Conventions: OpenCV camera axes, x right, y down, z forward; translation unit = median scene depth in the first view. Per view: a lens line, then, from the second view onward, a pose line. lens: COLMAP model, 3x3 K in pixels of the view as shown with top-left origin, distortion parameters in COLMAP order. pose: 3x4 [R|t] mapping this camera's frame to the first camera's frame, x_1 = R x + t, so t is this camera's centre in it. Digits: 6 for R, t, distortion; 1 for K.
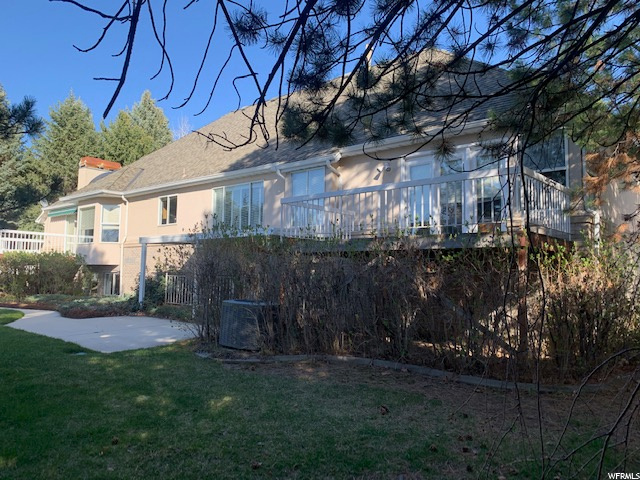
lens RADIAL K [[477.4, 0, 320.0], [0, 477.4, 240.0], [0, 0, 1]] dist [0.065910, -0.003359]
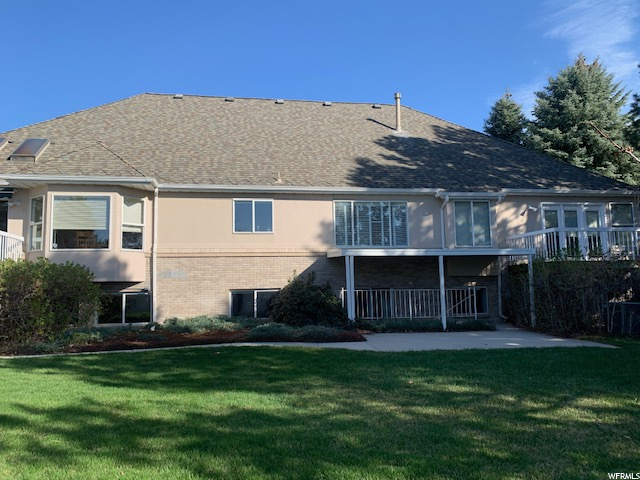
lens RADIAL K [[477.4, 0, 320.0], [0, 477.4, 240.0], [0, 0, 1]] dist [0.065910, -0.003359]
pose [[0.652271, 0.080733, 0.753674, -0.883951], [-0.018068, 0.995685, -0.091019, 0.056570], [-0.757771, 0.045751, 0.650915, 0.356748]]
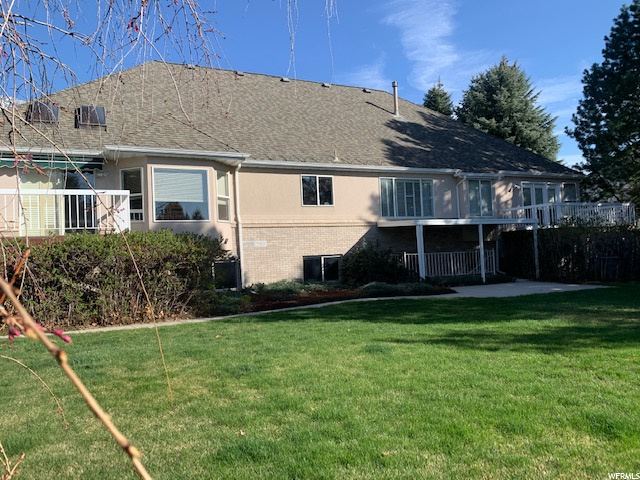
lens RADIAL K [[477.4, 0, 320.0], [0, 477.4, 240.0], [0, 0, 1]] dist [0.065910, -0.003359]
pose [[0.411742, 0.025192, 0.910952, -1.187513], [0.006223, 0.999517, -0.030454, 0.066755], [-0.911279, 0.018208, 0.411386, 0.607989]]
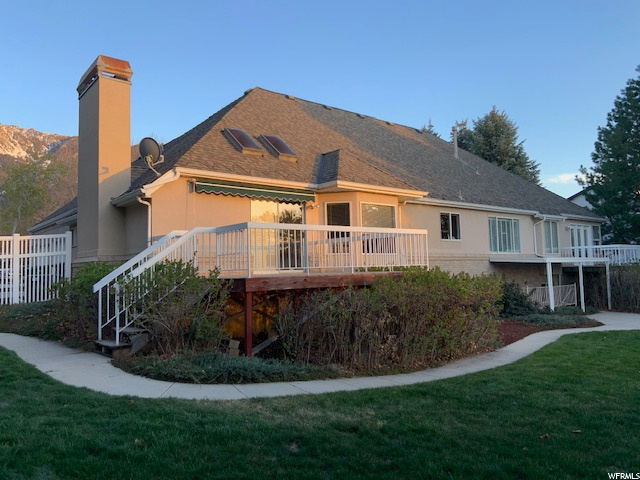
lens RADIAL K [[477.4, 0, 320.0], [0, 477.4, 240.0], [0, 0, 1]] dist [0.065910, -0.003359]
pose [[0.167458, 0.064036, 0.983797, -1.381629], [-0.025756, 0.997832, -0.060566, 0.038708], [-0.985543, -0.015196, 0.168745, 1.108299]]
